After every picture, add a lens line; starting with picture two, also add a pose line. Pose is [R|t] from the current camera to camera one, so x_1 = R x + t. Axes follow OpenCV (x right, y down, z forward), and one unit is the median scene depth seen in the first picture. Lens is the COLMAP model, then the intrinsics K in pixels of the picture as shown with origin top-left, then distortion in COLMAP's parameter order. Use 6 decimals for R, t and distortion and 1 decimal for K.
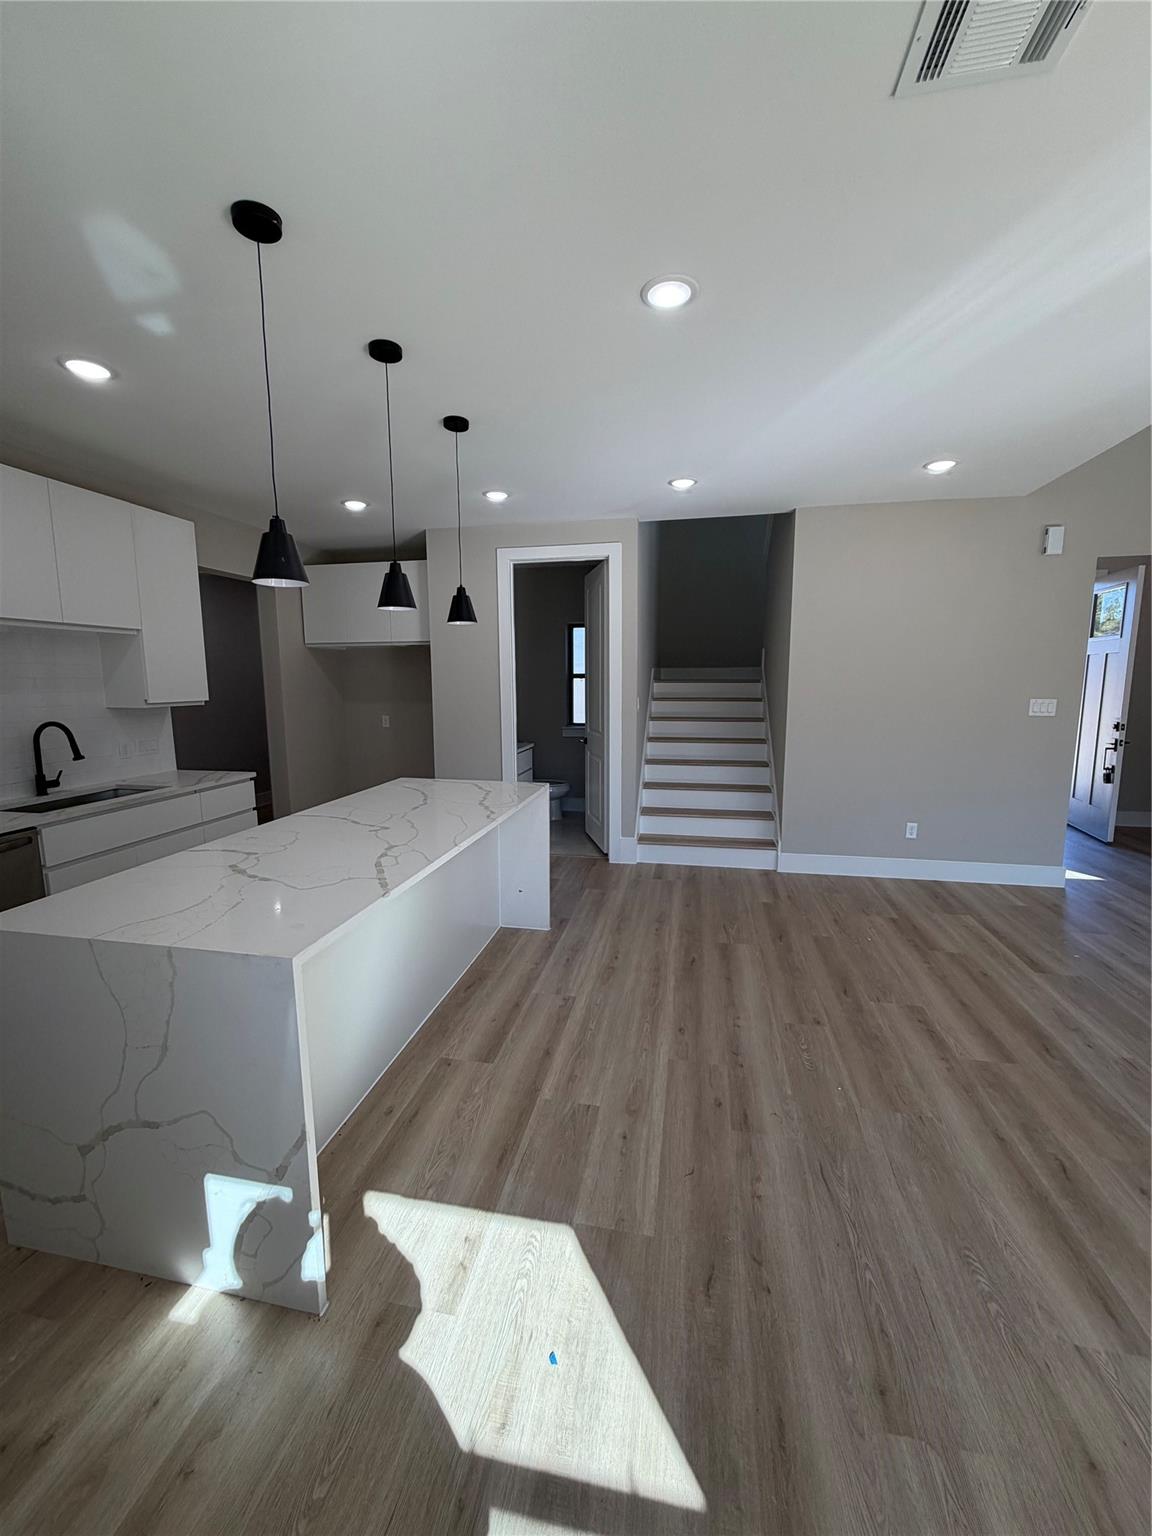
lens RADIAL K [[616.9, 0, 567.4], [0, 616.9, 768.5], [0, 0, 1]] dist [-0.000713, -0.000787]
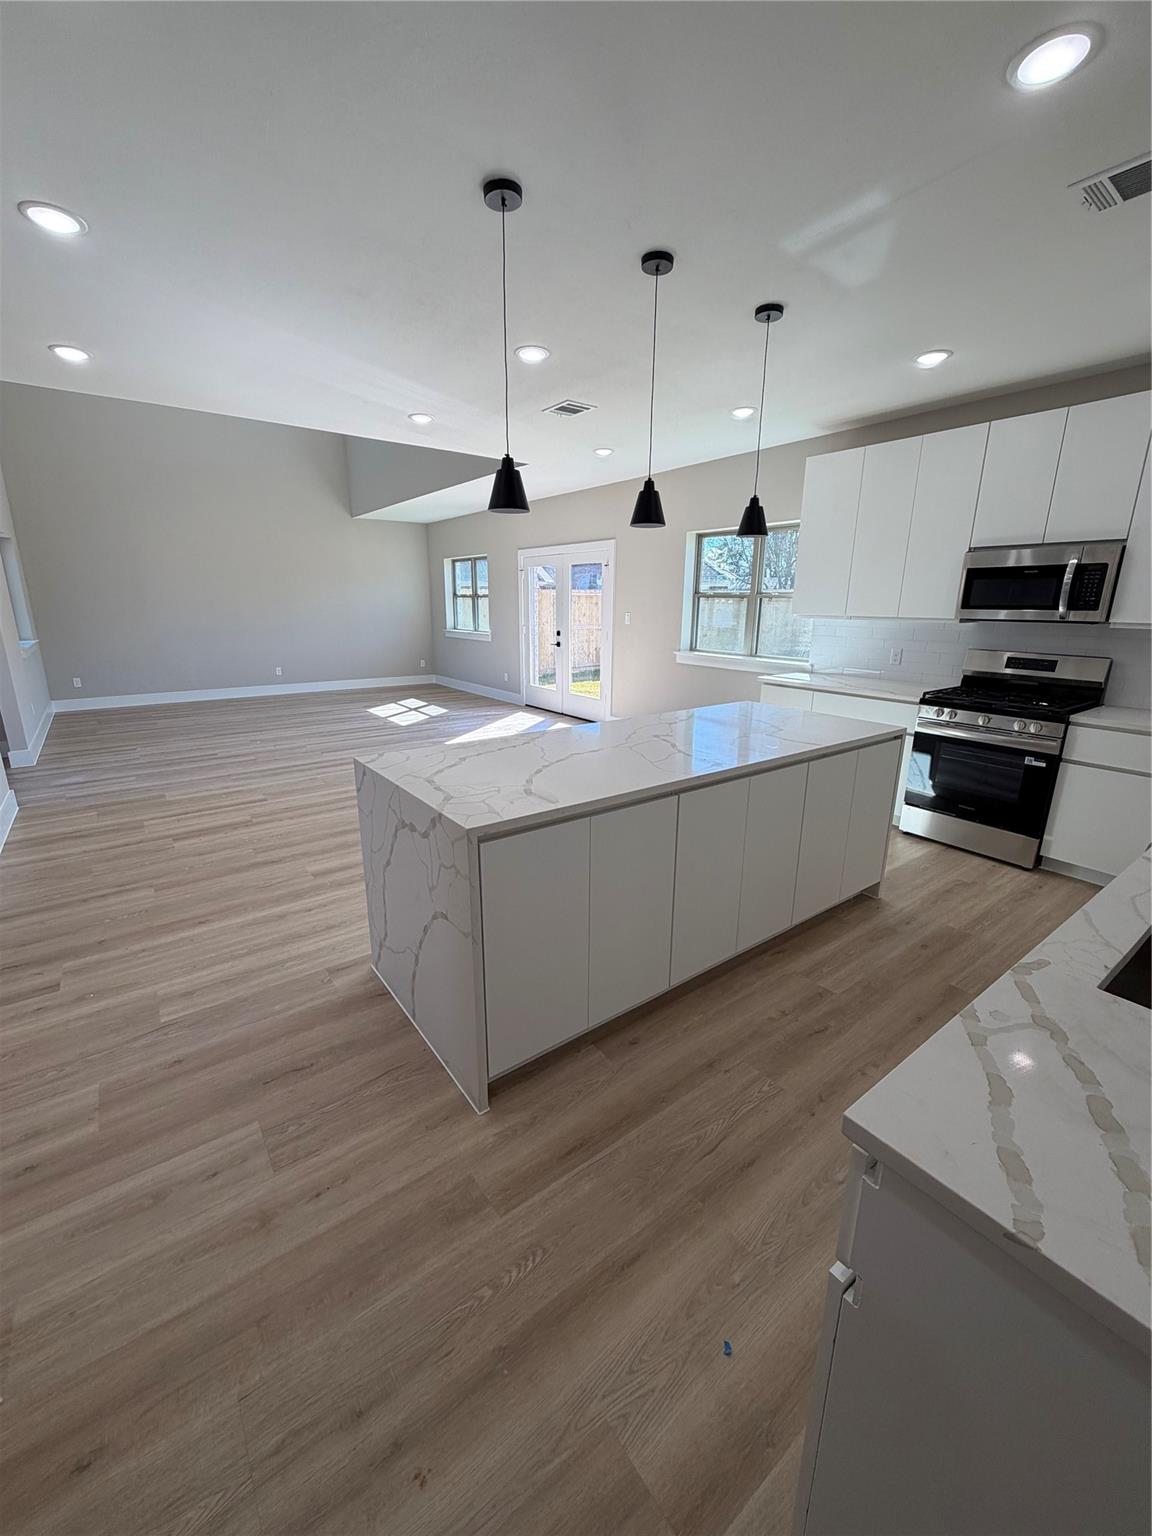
lens RADIAL K [[616.9, 0, 576.2], [0, 616.9, 757.0], [0, 0, 1]] dist [-0.000713, -0.000787]
pose [[-0.748637, -0.166684, 0.641684, -0.619073], [0.094505, 0.931165, 0.352137, -0.185385], [-0.656210, 0.324265, -0.681352, 1.271582]]
